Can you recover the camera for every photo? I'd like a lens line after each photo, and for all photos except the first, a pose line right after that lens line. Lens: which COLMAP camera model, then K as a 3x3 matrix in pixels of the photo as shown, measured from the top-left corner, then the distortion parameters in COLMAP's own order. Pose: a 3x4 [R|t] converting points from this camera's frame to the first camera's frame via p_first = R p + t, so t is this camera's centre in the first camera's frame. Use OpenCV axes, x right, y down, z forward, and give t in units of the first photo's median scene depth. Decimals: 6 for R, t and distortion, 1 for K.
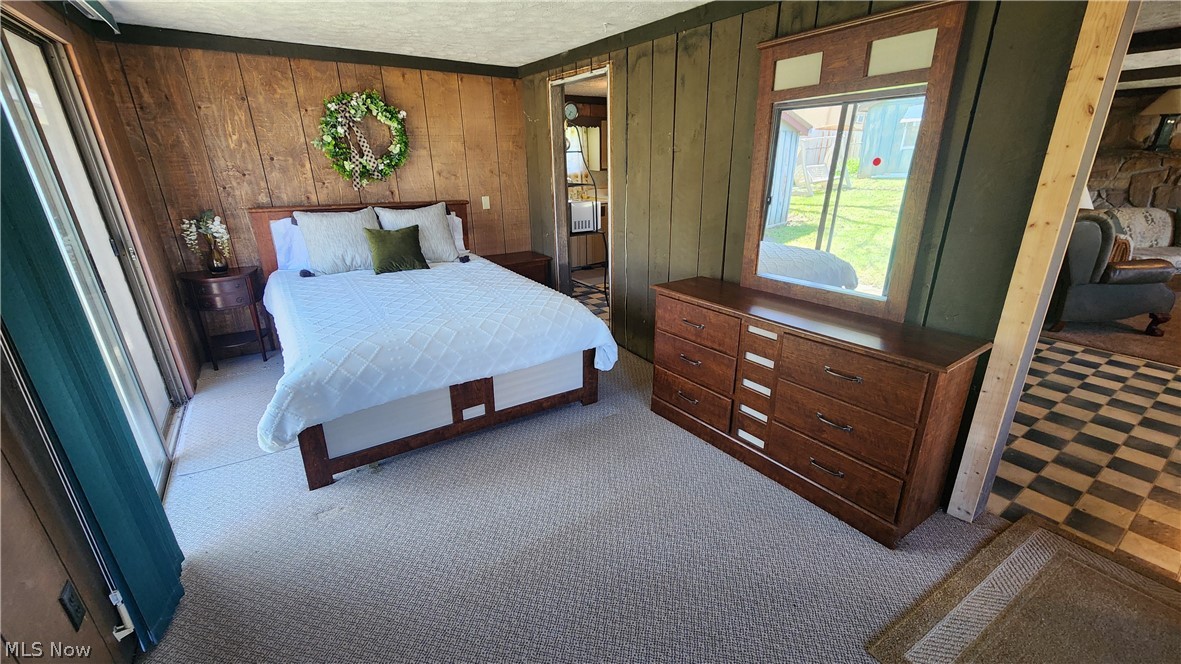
lens RADIAL K [[479.6, 0, 594.2], [0, 479.6, 330.2], [0, 0, 1]] dist [-0.000199, -0.000382]
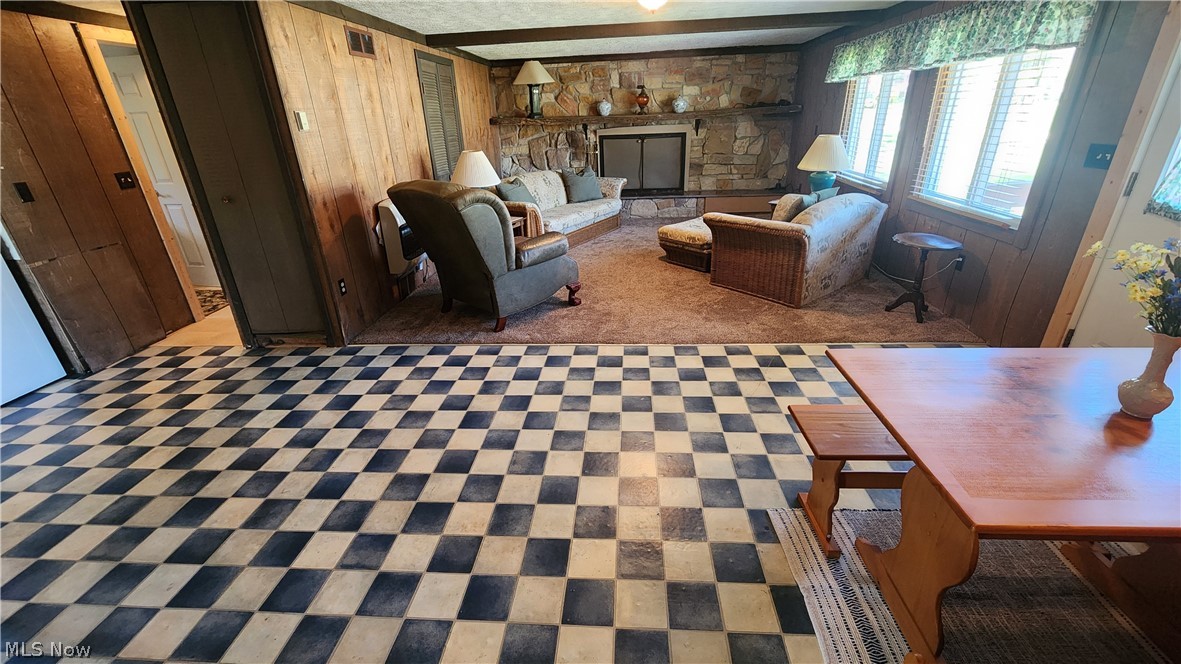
lens RADIAL K [[479.6, 0, 594.2], [0, 479.6, 330.2], [0, 0, 1]] dist [-0.000199, -0.000382]
pose [[0.616250, -0.325747, 0.717025, 0.302421], [0.291797, 0.940092, 0.176301, -0.068626], [-0.731499, 0.100580, 0.674383, 0.199040]]
